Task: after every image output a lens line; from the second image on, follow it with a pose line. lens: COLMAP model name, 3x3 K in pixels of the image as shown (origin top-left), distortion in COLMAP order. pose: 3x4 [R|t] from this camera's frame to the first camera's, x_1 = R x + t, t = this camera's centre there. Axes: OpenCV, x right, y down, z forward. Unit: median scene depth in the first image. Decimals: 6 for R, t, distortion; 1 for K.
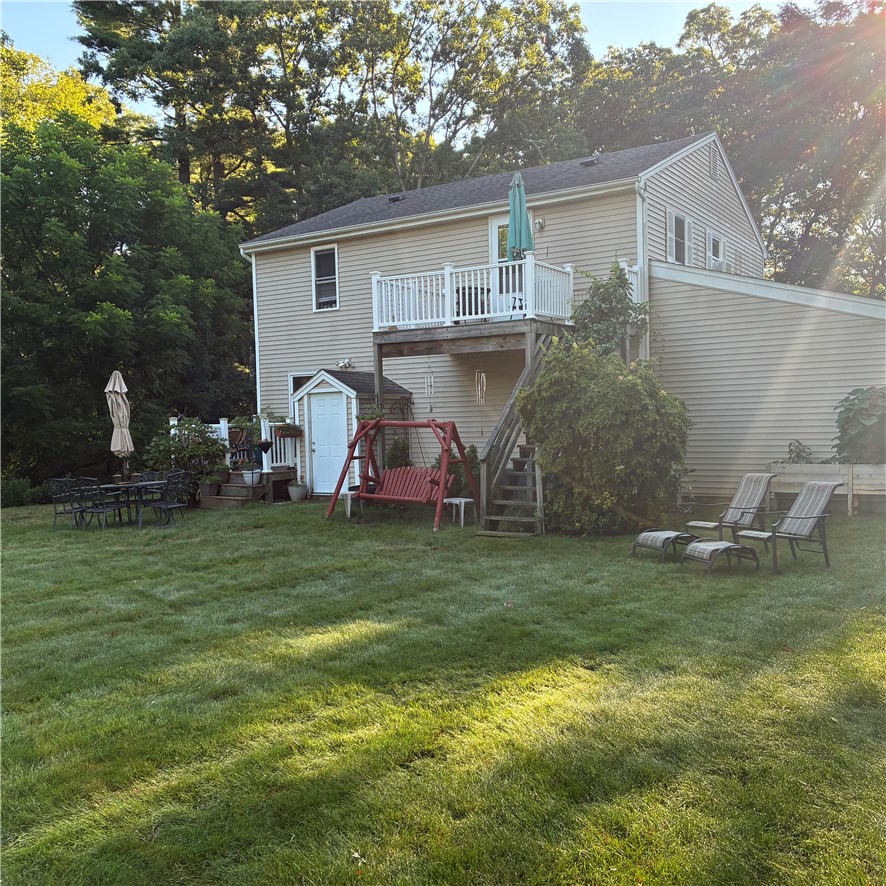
lens RADIAL K [[890.2, 0, 437.5], [0, 890.2, 447.8], [0, 0, 1]] dist [0.027086, -0.000484]
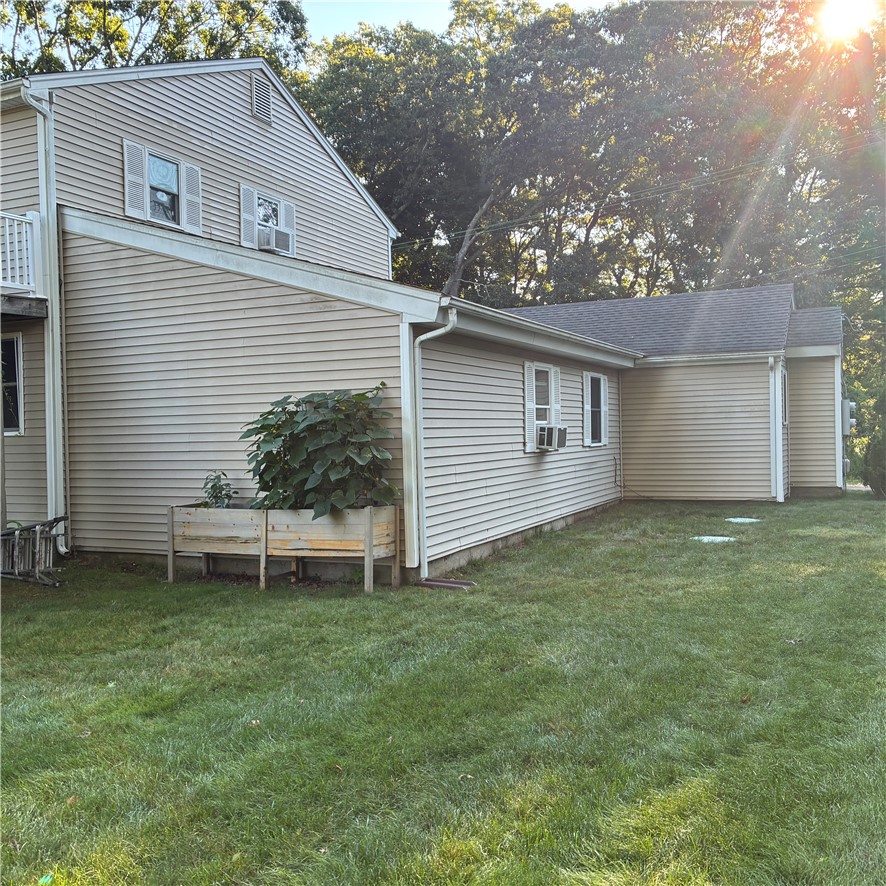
lens RADIAL K [[890.2, 0, 437.5], [0, 890.2, 447.8], [0, 0, 1]] dist [0.027086, -0.000484]
pose [[0.990186, 0.000778, 0.139750, 0.388880], [0.000986, 0.999921, -0.012550, -0.015130], [-0.139749, 0.012565, 0.990107, 0.258721]]
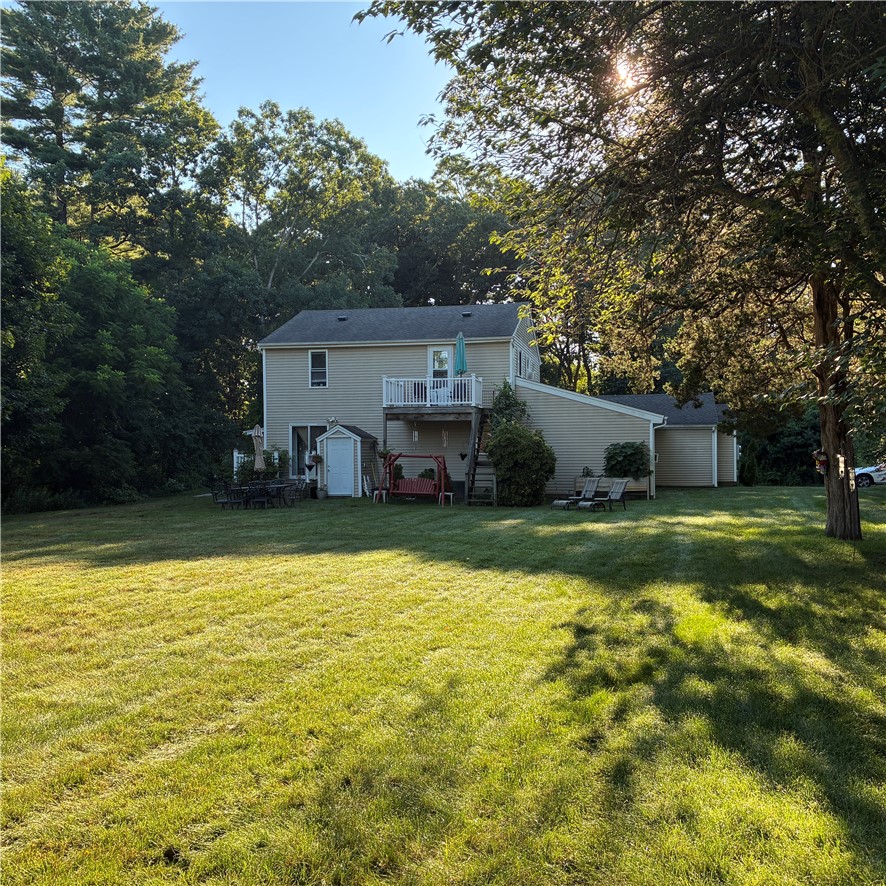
lens RADIAL K [[890.2, 0, 437.5], [0, 890.2, 447.8], [0, 0, 1]] dist [0.027086, -0.000484]
pose [[0.936297, 0.019752, 0.350653, -0.563353], [-0.005764, 0.999147, -0.040892, 0.029297], [-0.351162, 0.036266, 0.935612, -0.723997]]
